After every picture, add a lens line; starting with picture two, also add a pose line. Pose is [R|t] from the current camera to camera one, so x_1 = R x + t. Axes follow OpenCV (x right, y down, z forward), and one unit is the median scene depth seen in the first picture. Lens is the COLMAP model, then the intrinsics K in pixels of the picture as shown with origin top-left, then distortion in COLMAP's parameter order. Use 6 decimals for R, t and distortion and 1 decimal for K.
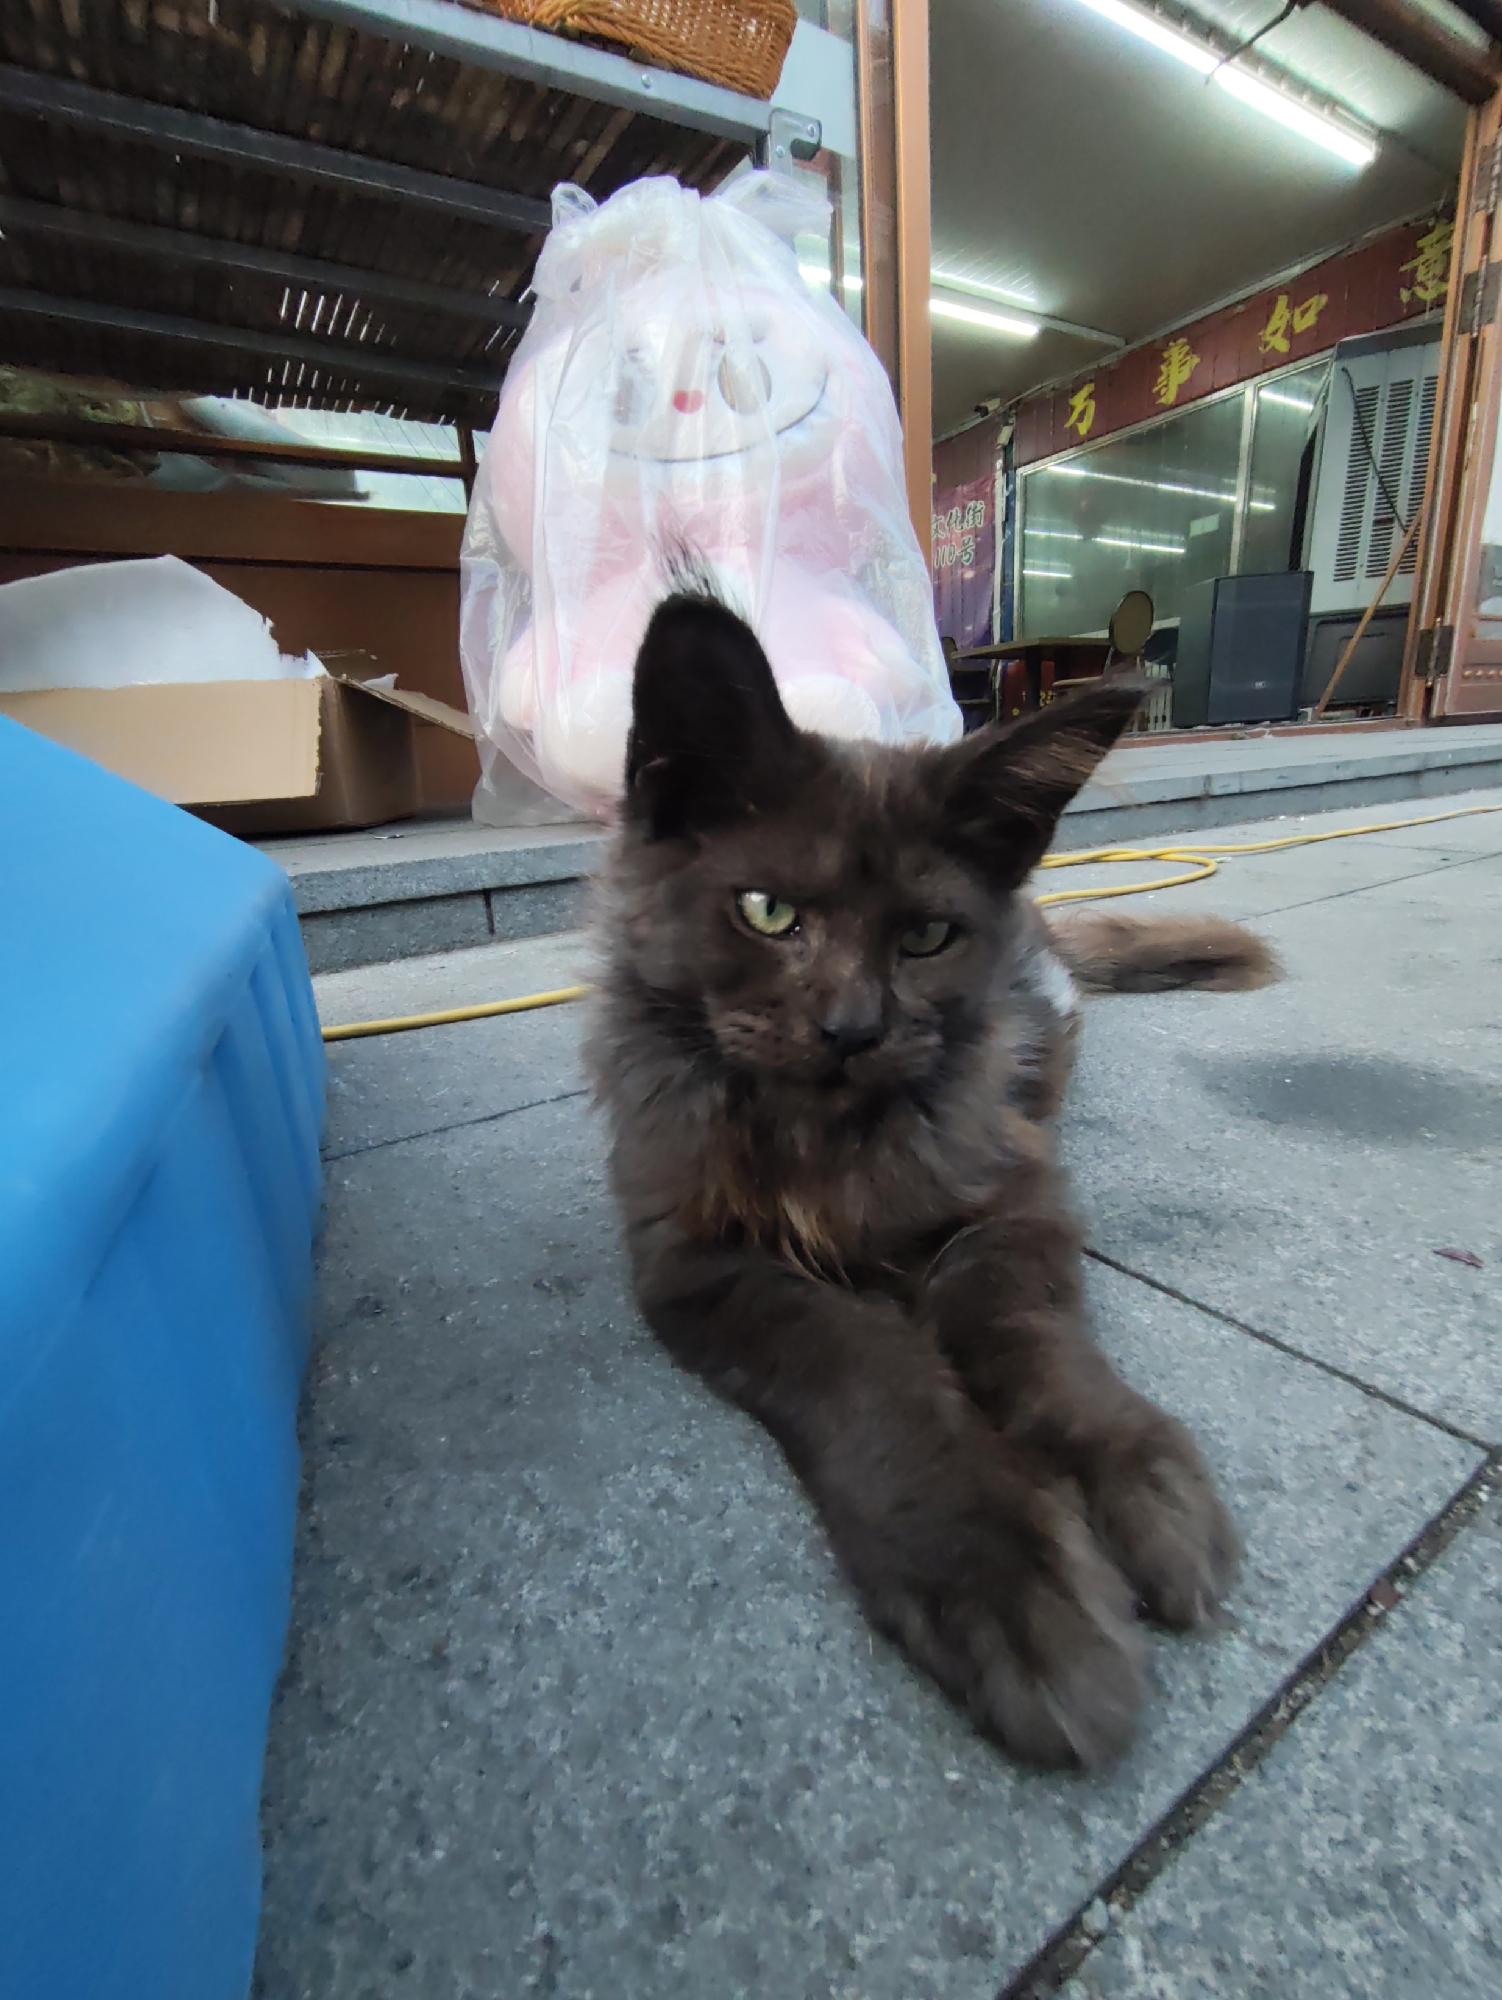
lens RADIAL K [[873.4, 0, 690.8], [0, 873.4, 1002.3], [0, 0, 1]] dist [0.004043, -0.002070]
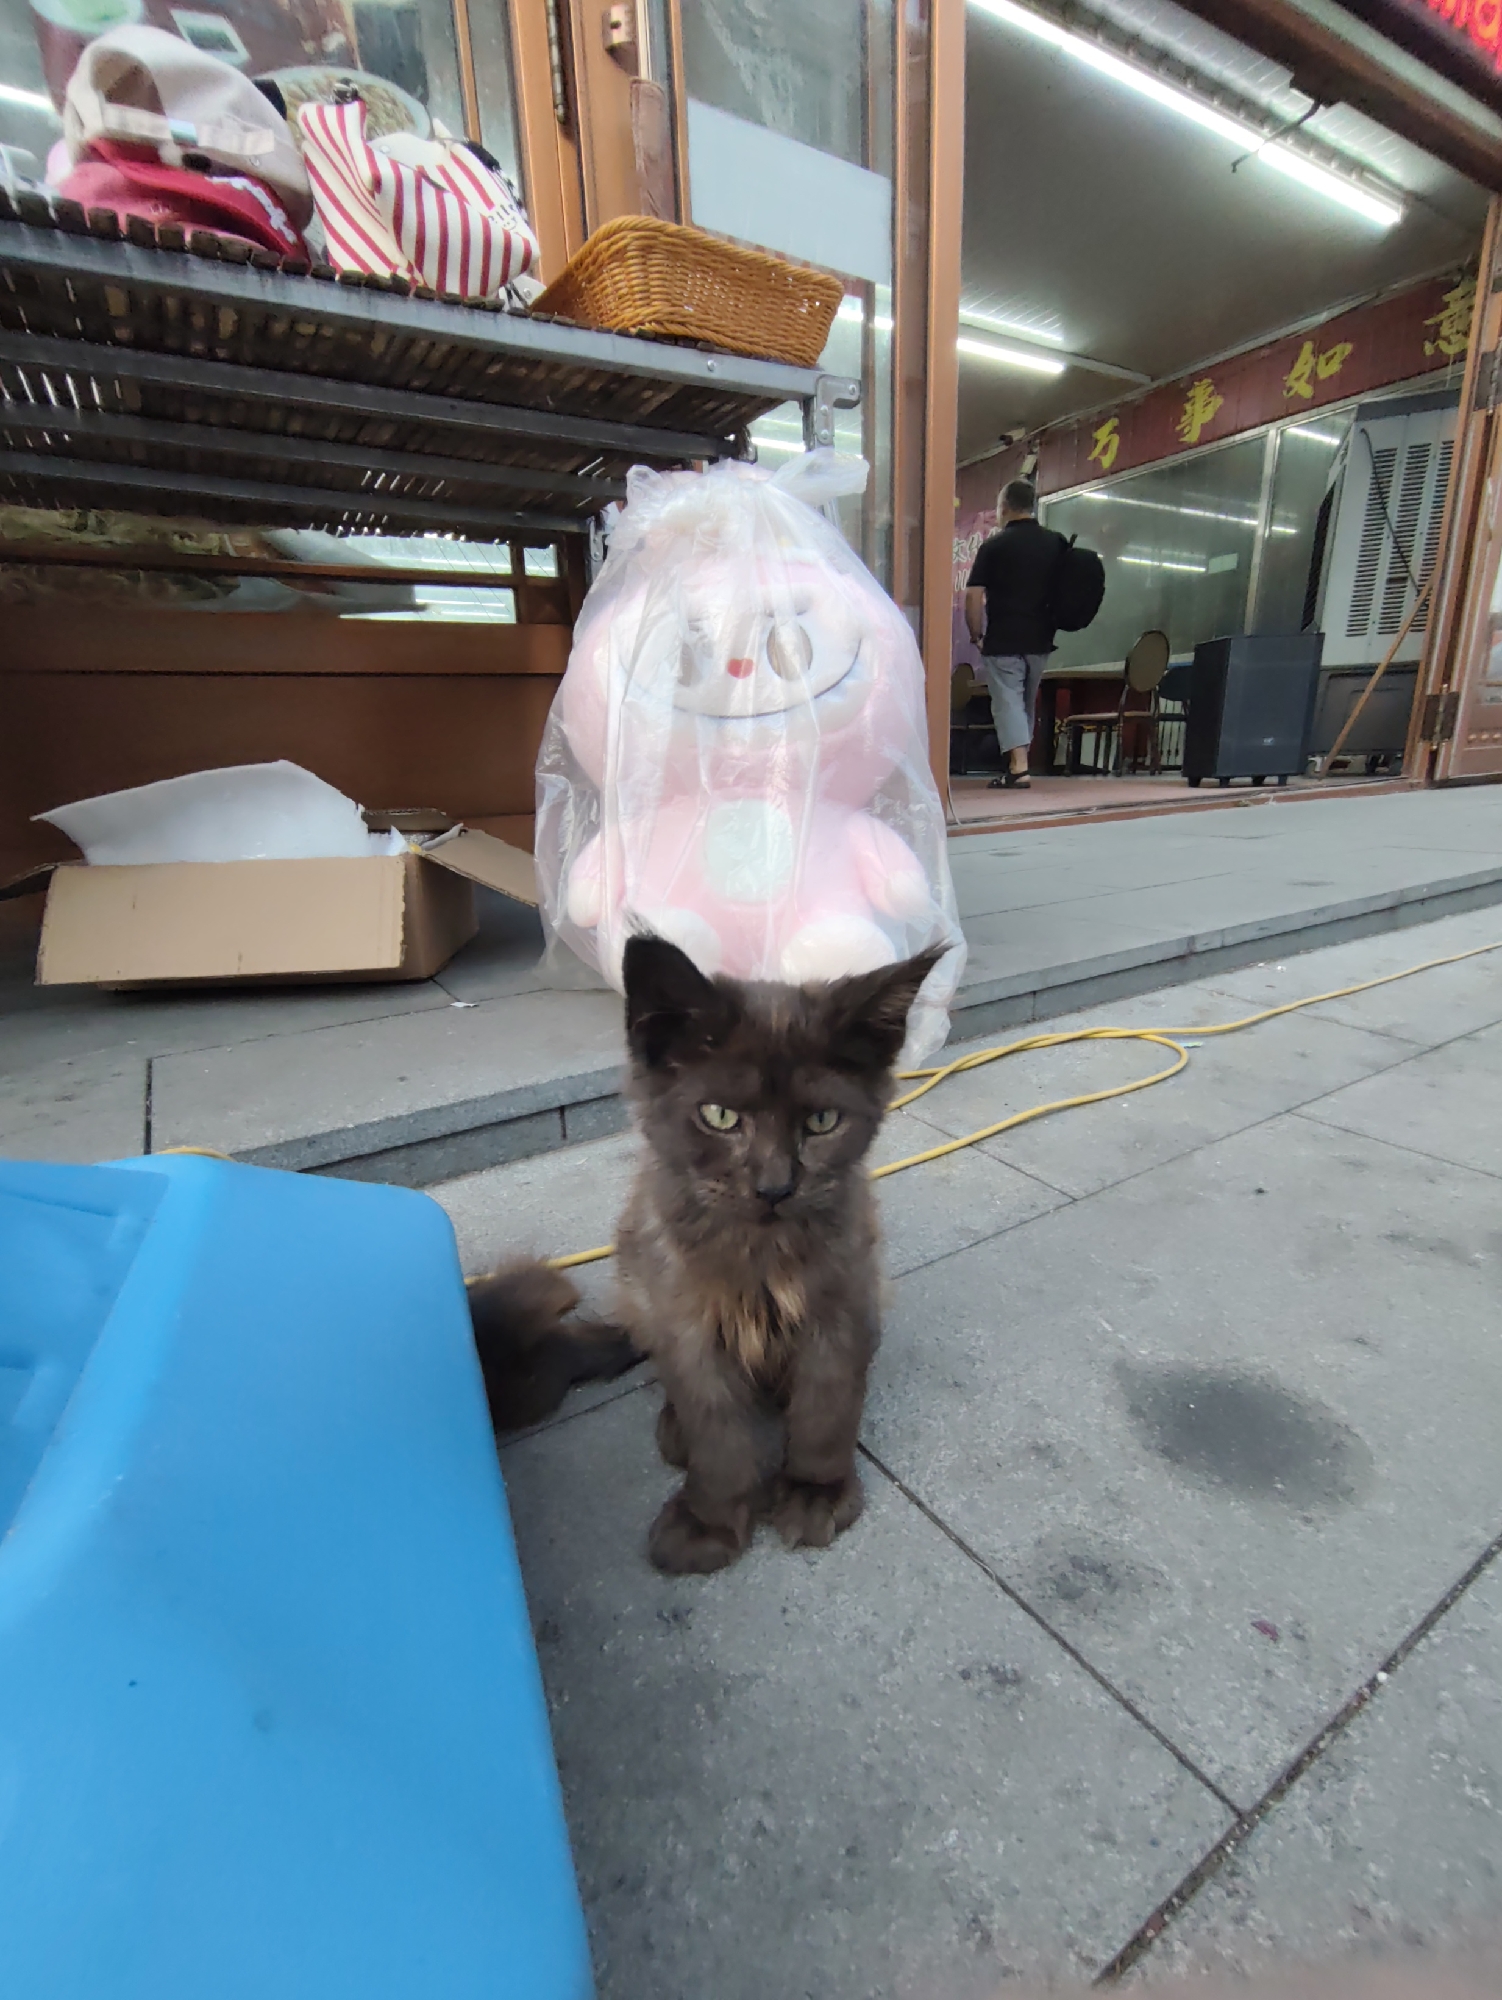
lens RADIAL K [[873.4, 0, 690.8], [0, 873.4, 1002.3], [0, 0, 1]] dist [0.004043, -0.002070]
pose [[0.999489, 0.031270, -0.006612, -0.038684], [-0.031235, 0.999497, 0.005430, -0.201011], [0.006778, -0.005221, 0.999963, -0.135830]]
